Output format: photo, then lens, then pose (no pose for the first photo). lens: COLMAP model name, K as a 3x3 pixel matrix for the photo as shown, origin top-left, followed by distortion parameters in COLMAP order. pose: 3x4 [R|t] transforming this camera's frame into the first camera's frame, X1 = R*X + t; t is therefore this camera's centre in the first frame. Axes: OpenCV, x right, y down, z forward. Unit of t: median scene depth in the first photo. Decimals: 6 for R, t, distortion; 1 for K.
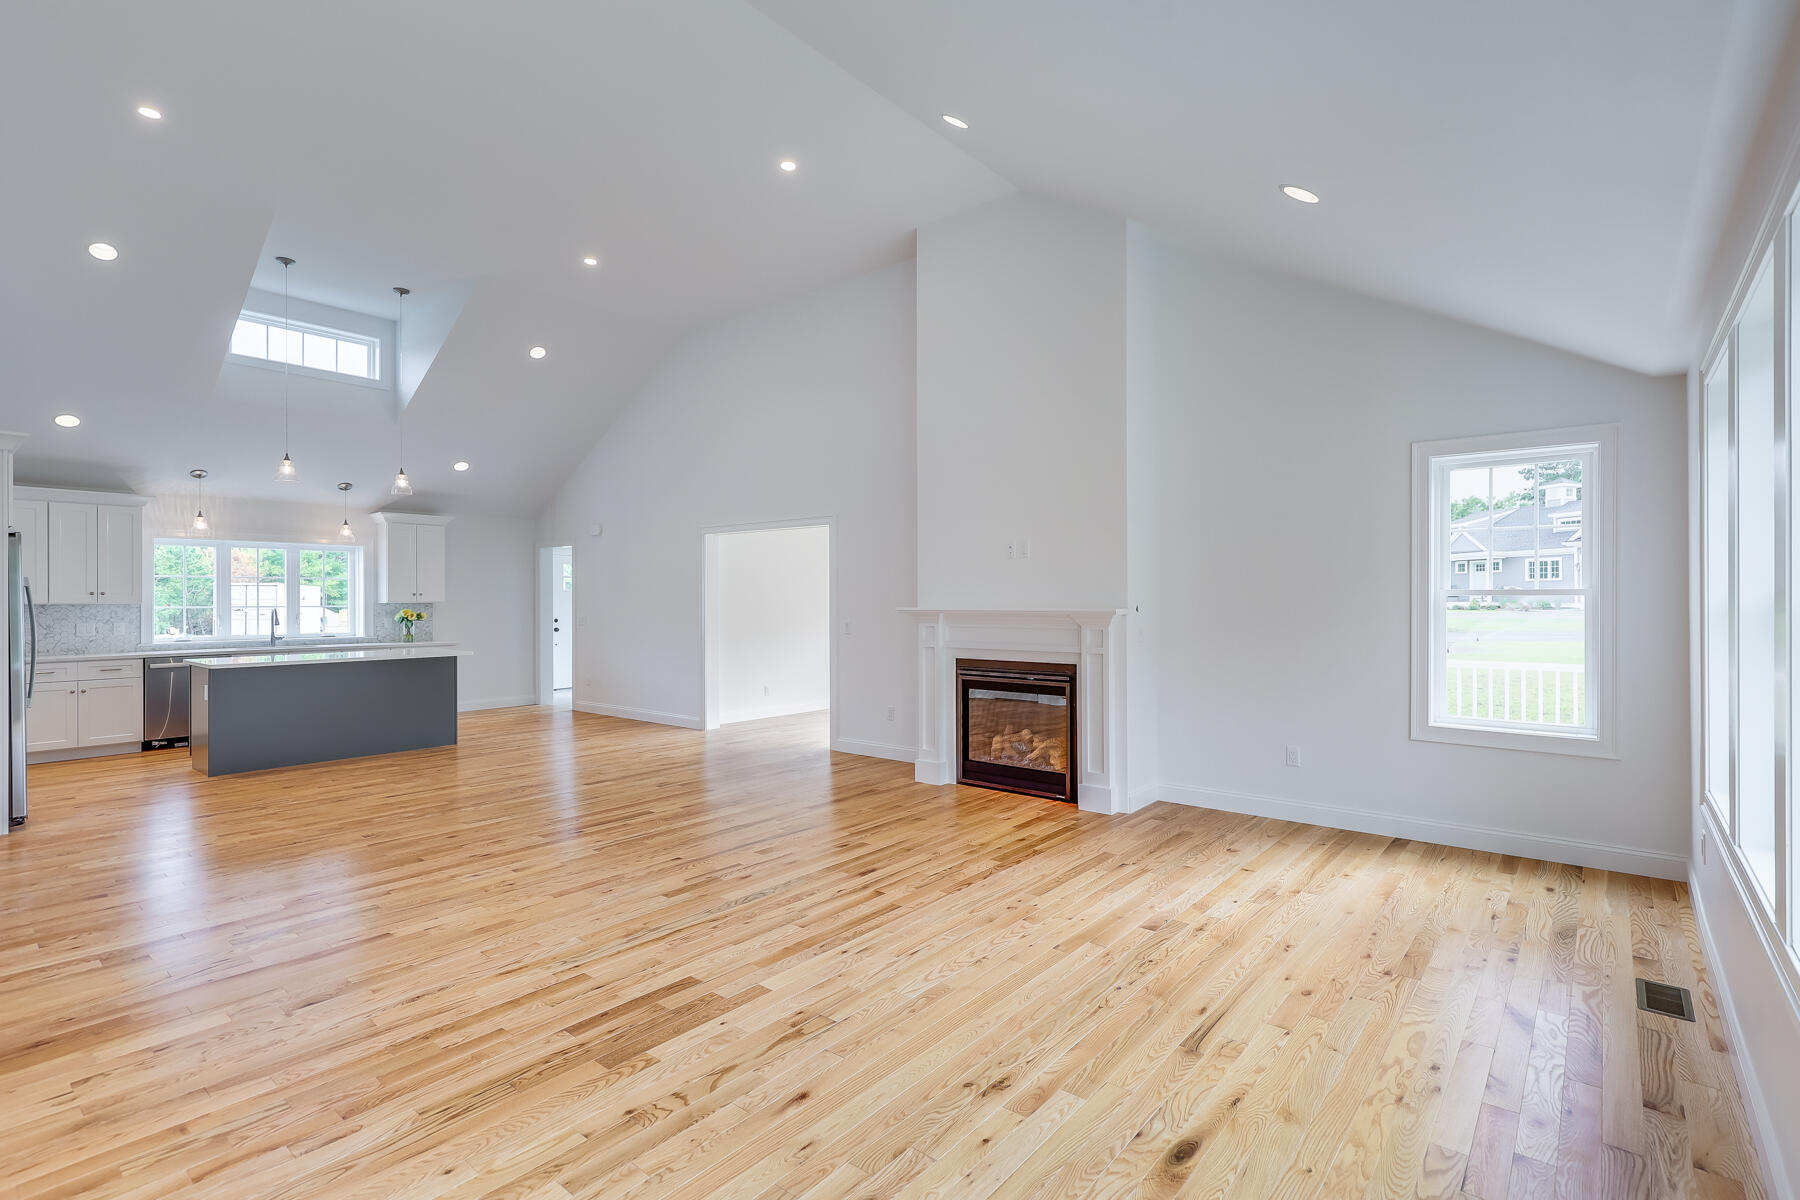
lens RADIAL K [[836.5, 0, 926.6], [0, 836.5, 597.9], [0, 0, 1]] dist [0.009939, 0.000149]
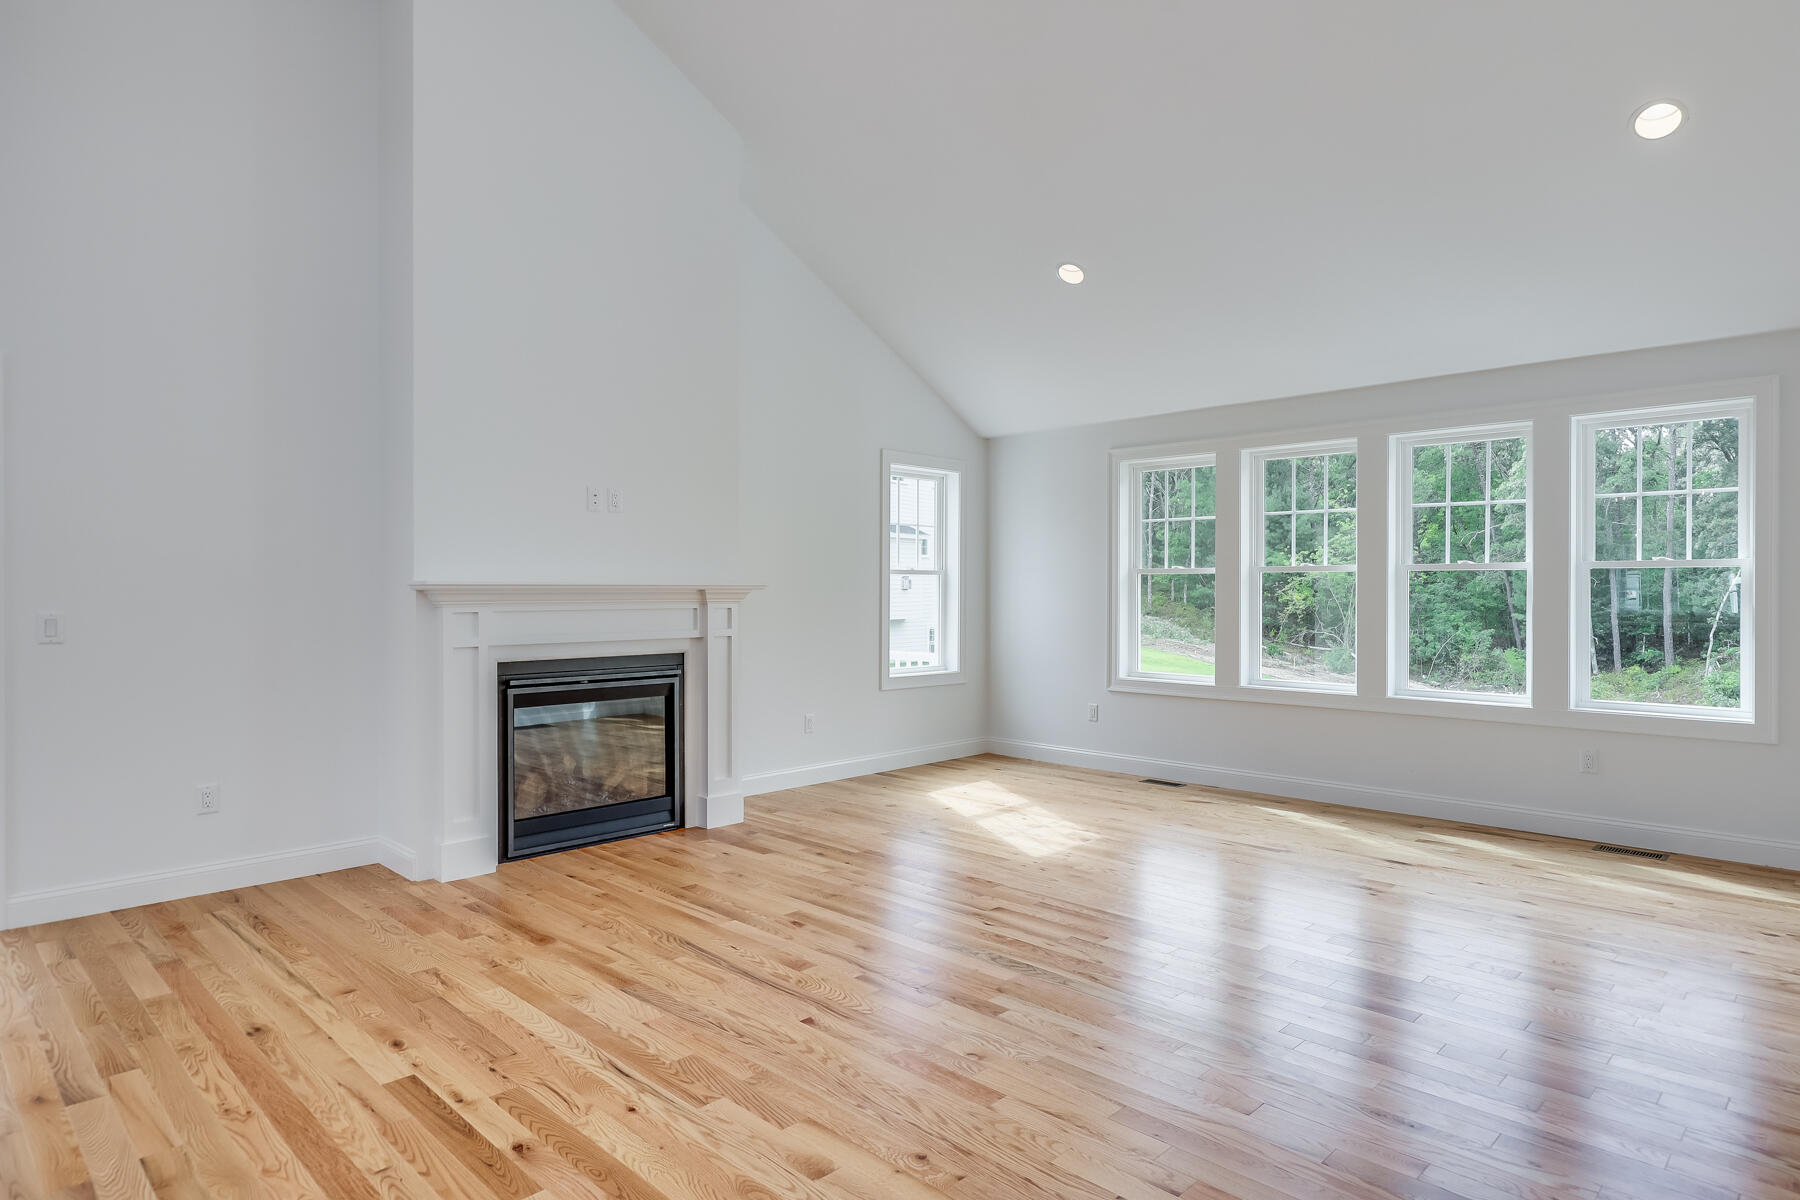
lens RADIAL K [[1017.5, 0, 915.5], [0, 1017.5, 595.0], [0, 0, 1]] dist [0.003279, 0.000334]
pose [[0.097506, -0.003234, 0.995230, -1.037600], [-0.000627, 0.999994, 0.003311, 0.028815], [-0.995235, -0.000947, 0.097504, 0.933511]]
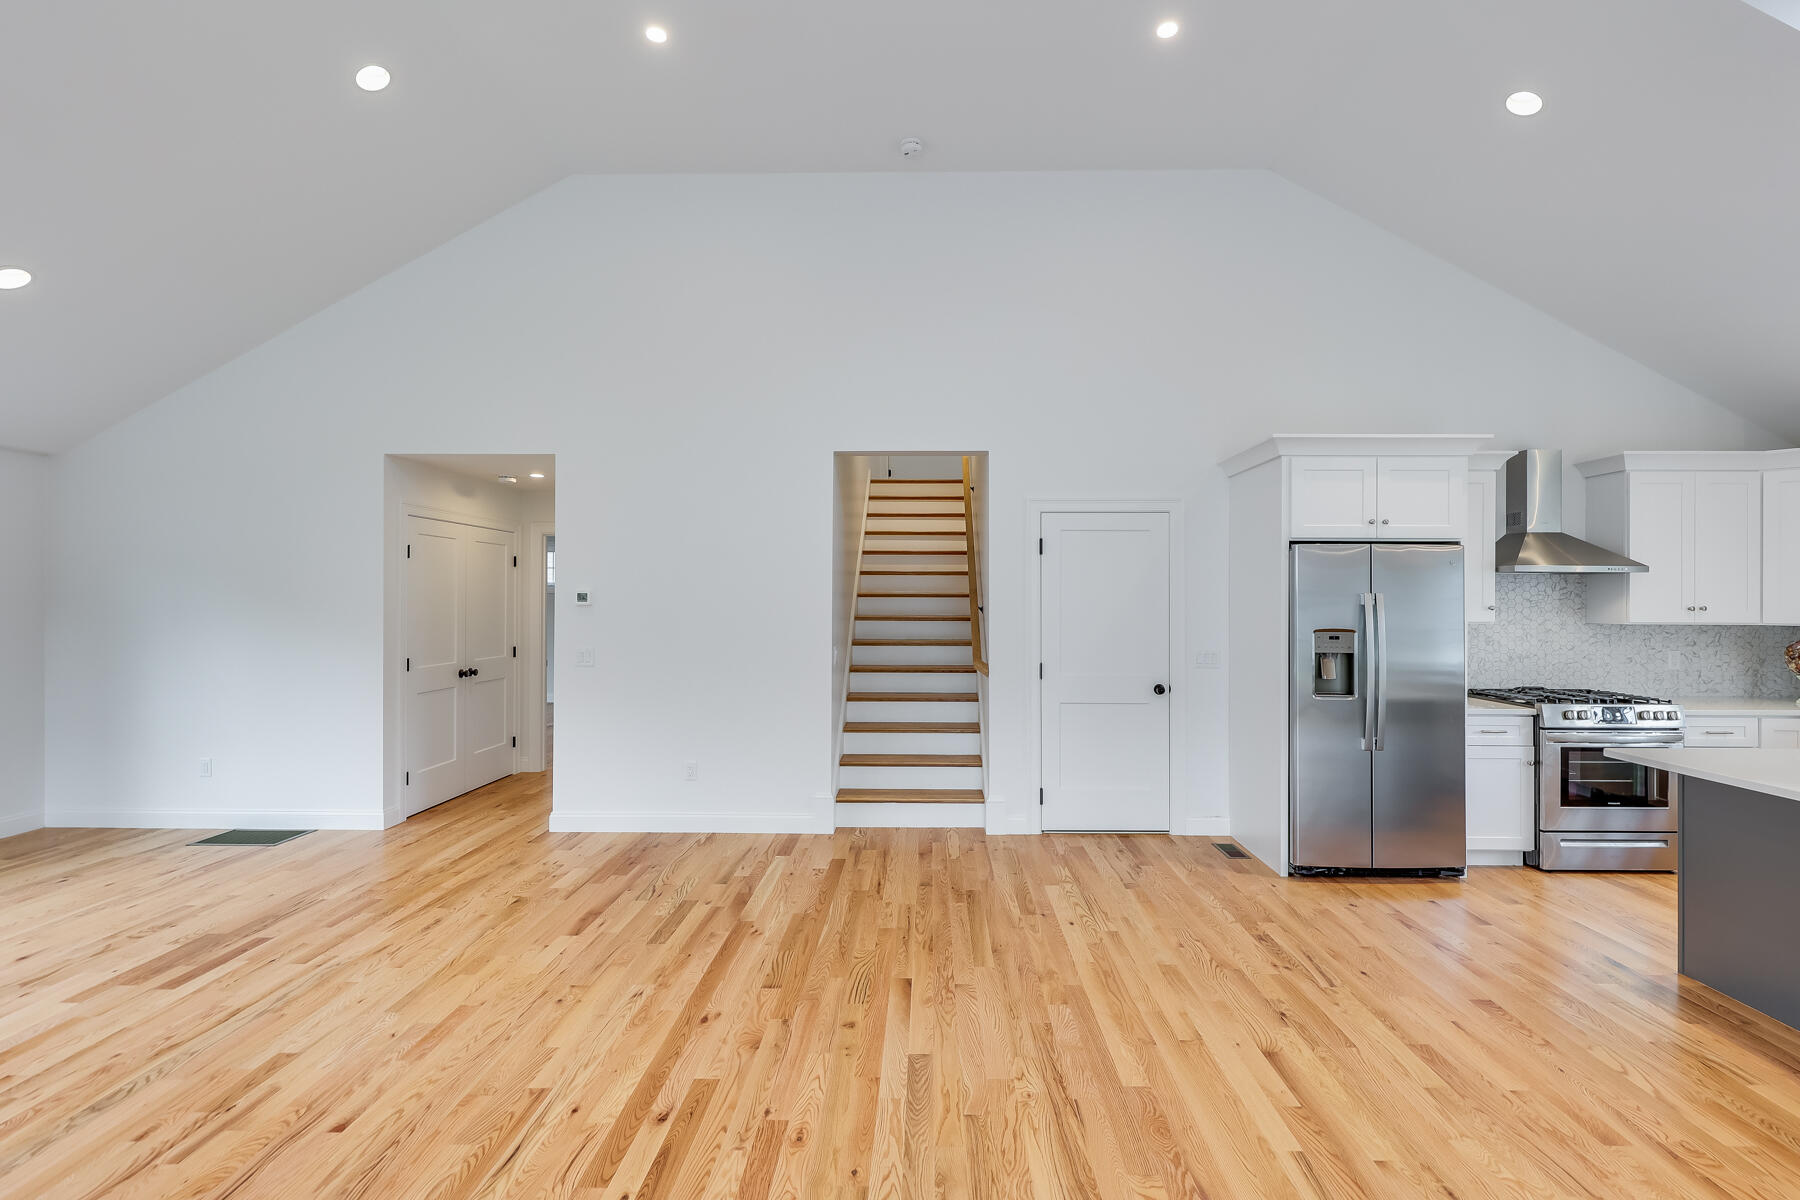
lens RADIAL K [[818.3, 0, 918.2], [0, 818.3, 597.5], [0, 0, 1]] dist [0.001079, 0.000212]
pose [[-0.791578, 0.000847, -0.611068, -0.292011], [0.002849, 0.999993, -0.002305, -0.024718], [0.611062, -0.003565, -0.791575, 1.767803]]
